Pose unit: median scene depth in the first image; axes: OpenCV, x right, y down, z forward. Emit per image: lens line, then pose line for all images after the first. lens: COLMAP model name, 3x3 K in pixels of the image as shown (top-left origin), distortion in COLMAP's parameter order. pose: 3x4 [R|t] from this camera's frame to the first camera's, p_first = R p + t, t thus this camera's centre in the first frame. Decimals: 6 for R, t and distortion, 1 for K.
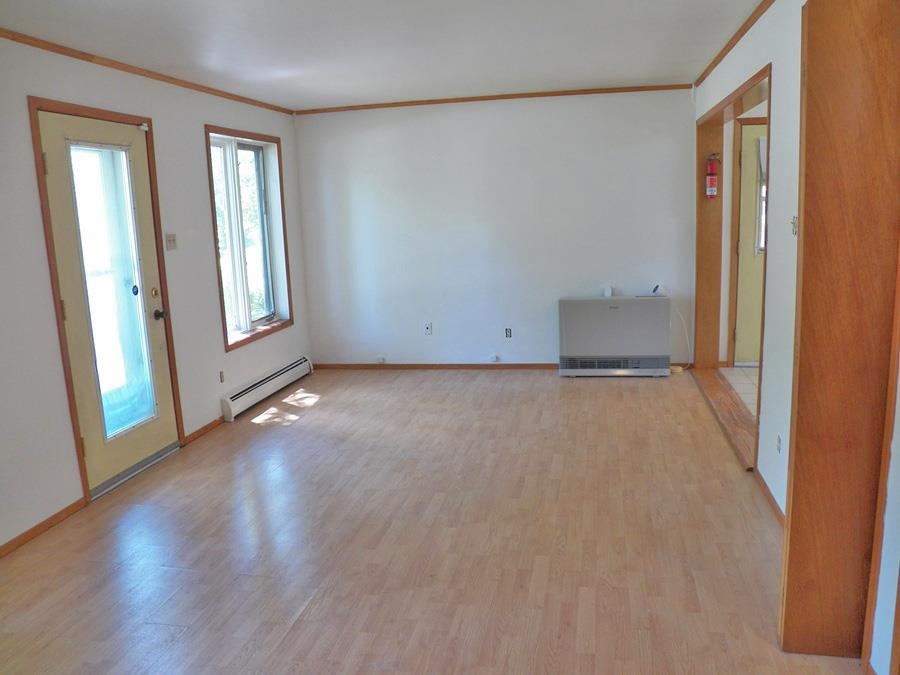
lens RADIAL K [[732.4, 0, 451.9], [0, 732.4, 350.0], [0, 0, 1]] dist [-0.145100, 0.103297]
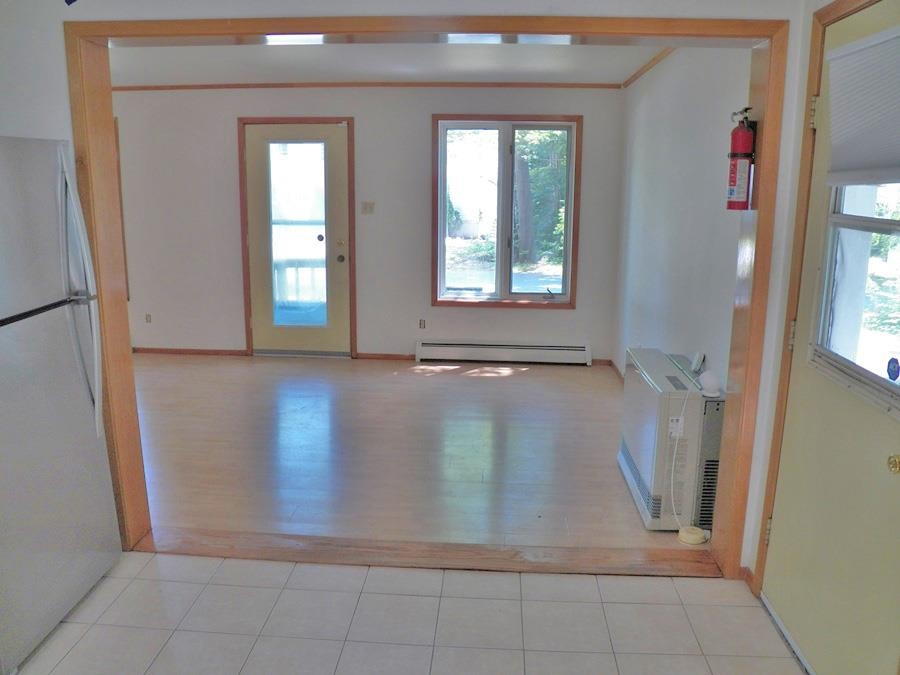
lens RADIAL K [[732.4, 0, 451.9], [0, 732.4, 350.0], [0, 0, 1]] dist [-0.145100, 0.103297]
pose [[0.127398, 0.256015, -0.958241, 1.013048], [-0.208724, 0.951399, 0.226437, -0.242763], [0.969641, 0.171160, 0.174642, 0.975841]]
